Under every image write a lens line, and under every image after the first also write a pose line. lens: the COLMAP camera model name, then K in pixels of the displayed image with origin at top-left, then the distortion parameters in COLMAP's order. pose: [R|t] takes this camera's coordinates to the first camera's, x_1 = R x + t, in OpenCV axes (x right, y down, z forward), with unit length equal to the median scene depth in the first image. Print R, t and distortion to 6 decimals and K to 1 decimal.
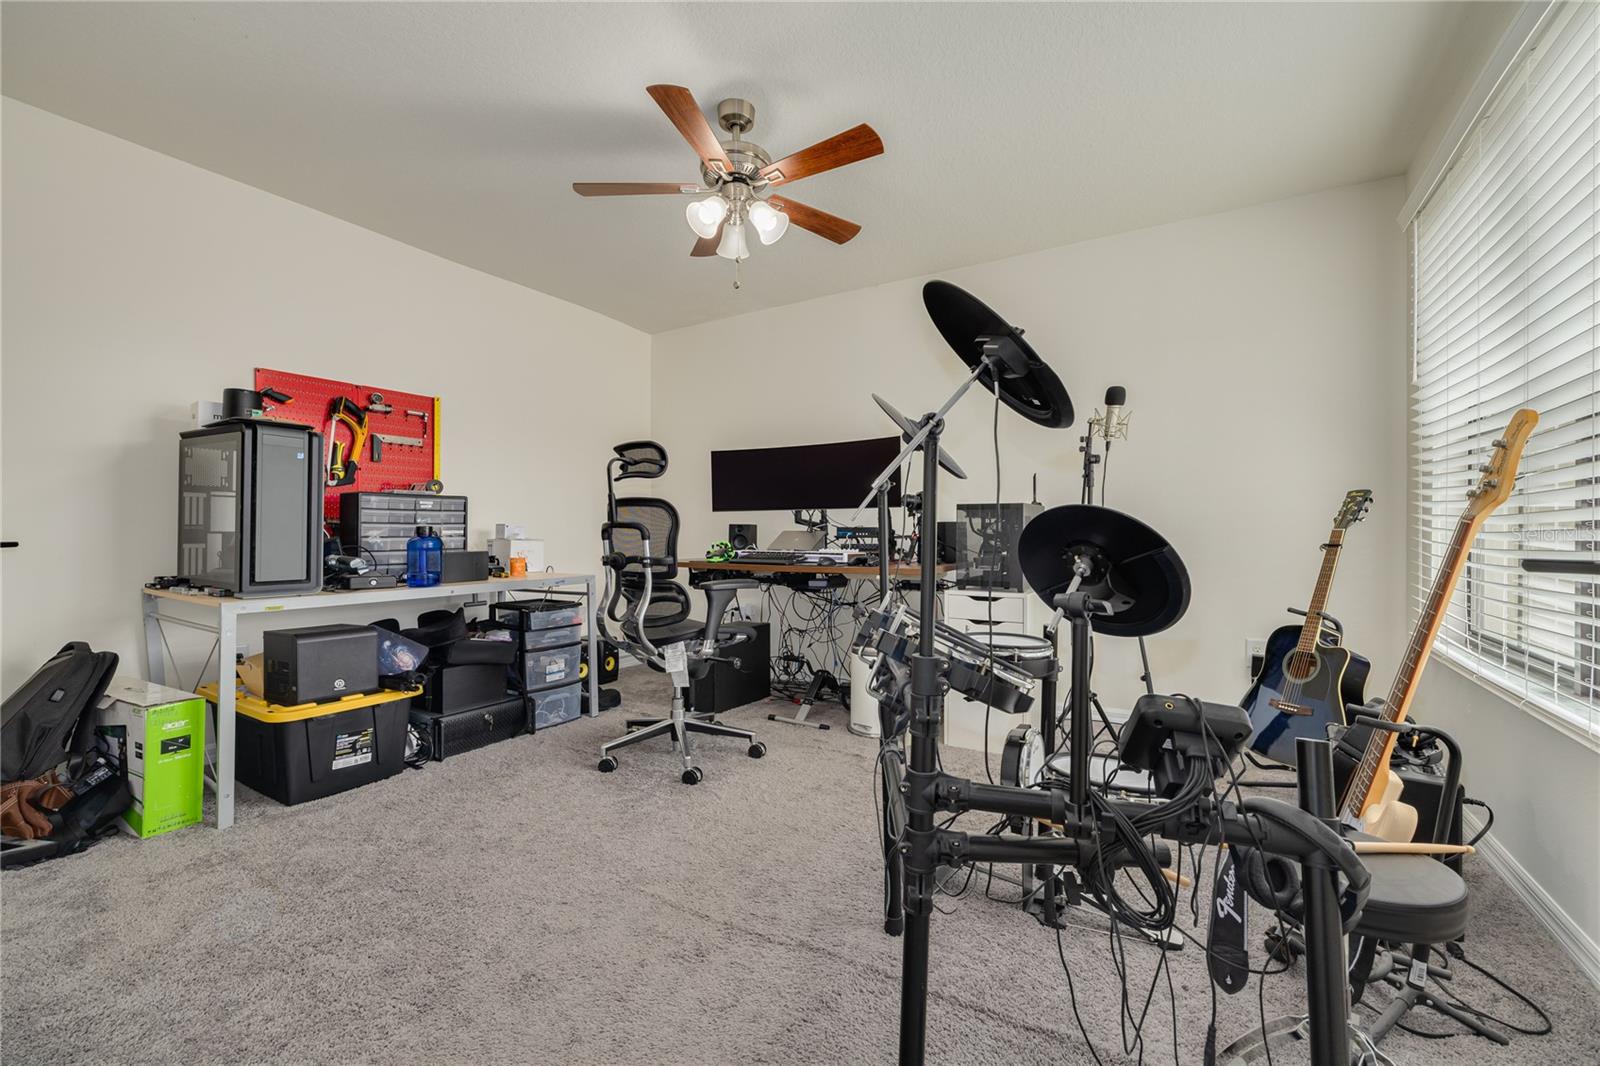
lens RADIAL K [[662.3, 0, 802.1], [0, 662.3, 527.9], [0, 0, 1]] dist [-0.000195, 0.000261]
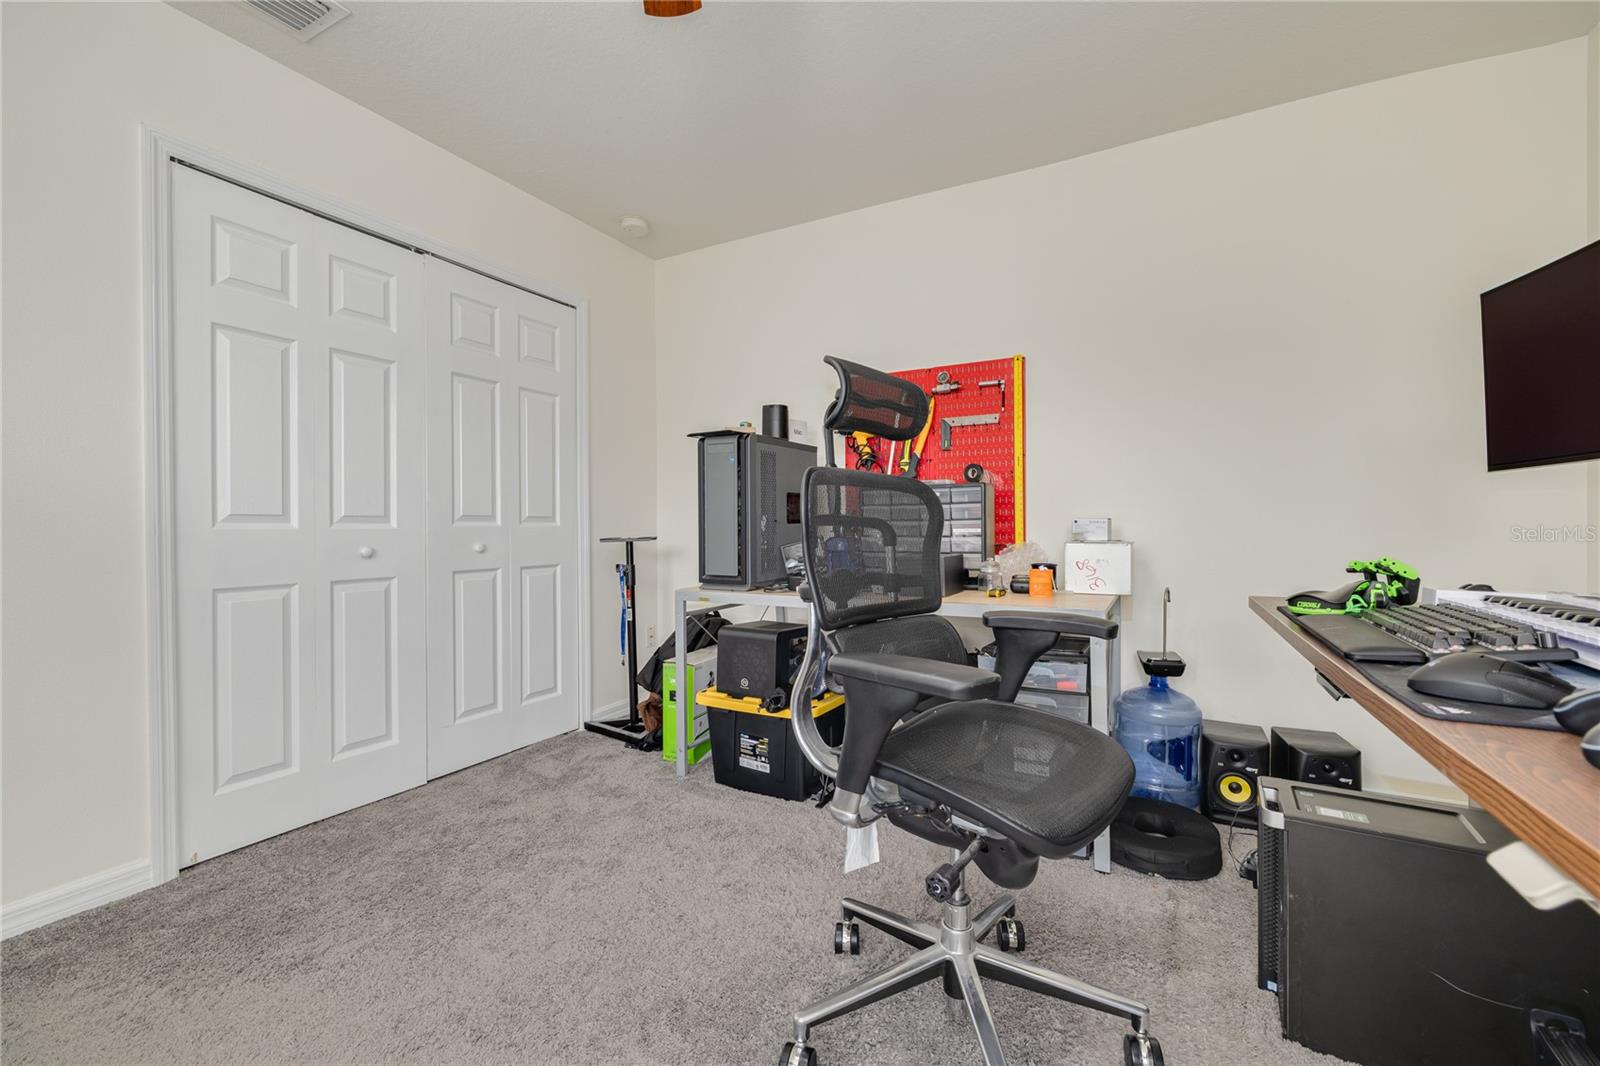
lens RADIAL K [[662.3, 0, 800.8], [0, 662.3, 525.8], [0, 0, 1]] dist [-0.000195, 0.000261]
pose [[0.050758, 0.002406, -0.998708, 0.285415], [0.009831, 0.999947, 0.002909, -0.004267], [0.998663, -0.009966, 0.050732, 0.958359]]
